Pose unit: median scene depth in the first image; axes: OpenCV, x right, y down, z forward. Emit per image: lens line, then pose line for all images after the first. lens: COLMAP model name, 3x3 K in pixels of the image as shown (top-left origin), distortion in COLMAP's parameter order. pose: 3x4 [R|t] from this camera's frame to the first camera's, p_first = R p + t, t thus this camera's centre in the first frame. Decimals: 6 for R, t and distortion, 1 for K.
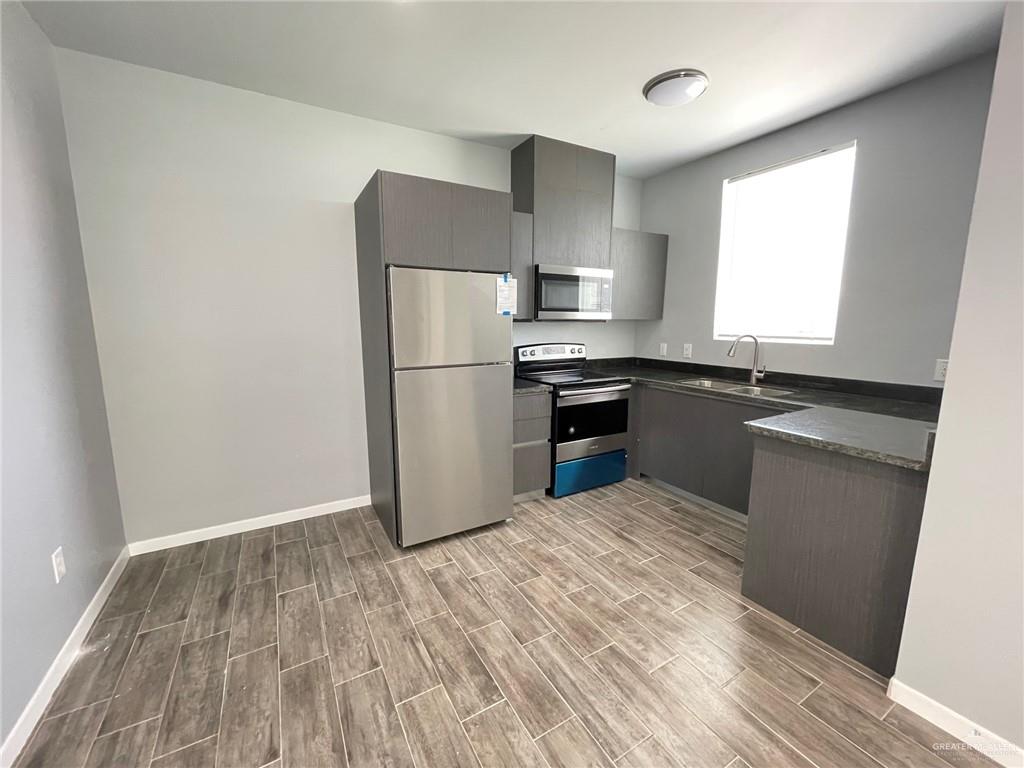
lens RADIAL K [[414.2, 0, 508.5], [0, 414.2, 383.7], [0, 0, 1]] dist [-0.001229, -0.000083]
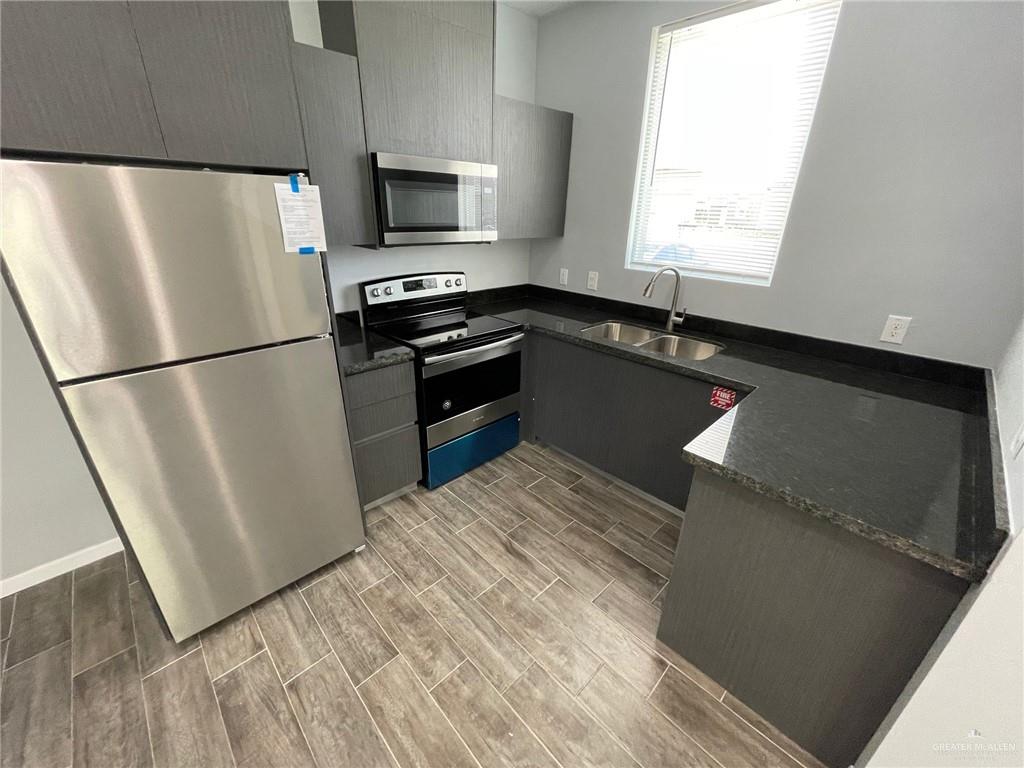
lens RADIAL K [[411.4, 0, 508.2], [0, 411.4, 385.2], [0, 0, 1]] dist [-0.002048, 0.000081]
pose [[0.971855, -0.077247, 0.222554, 0.116636], [0.018543, 0.966864, 0.254618, -0.123854], [-0.234848, -0.243324, 0.941084, 0.345149]]
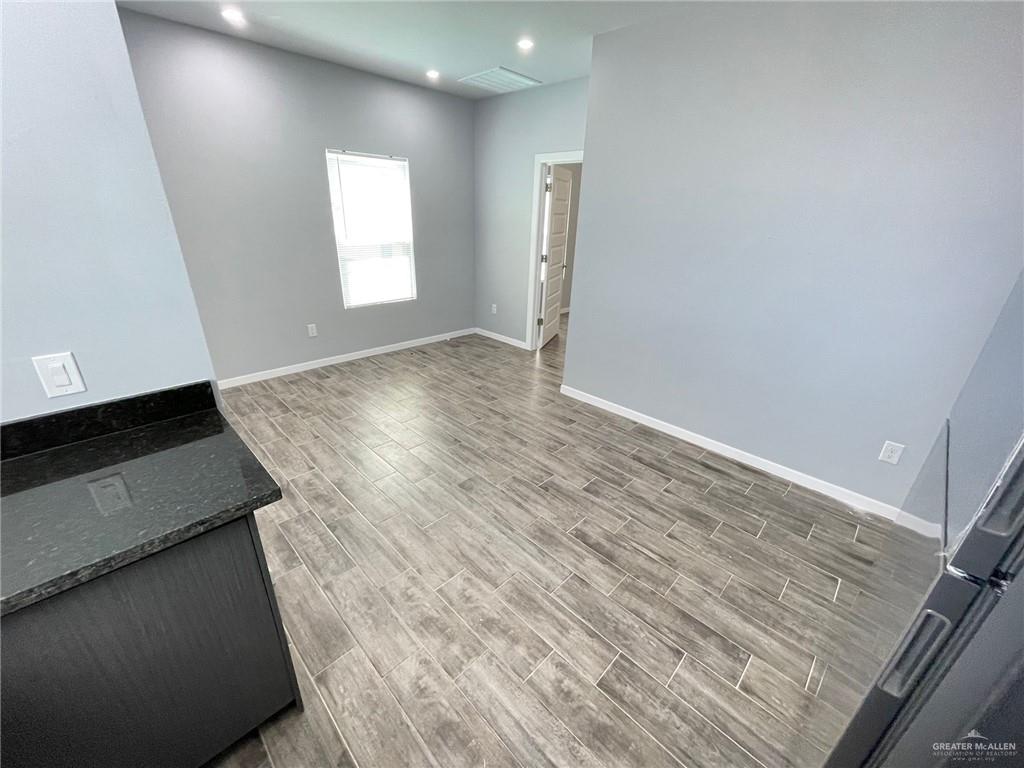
lens RADIAL K [[411.4, 0, 508.2], [0, 411.4, 385.2], [0, 0, 1]] dist [-0.002048, 0.000081]
pose [[-0.966118, 0.074627, -0.247075, 0.286392], [-0.067426, 0.851068, 0.520708, -0.233643], [0.249137, 0.519724, -0.817201, 1.044598]]
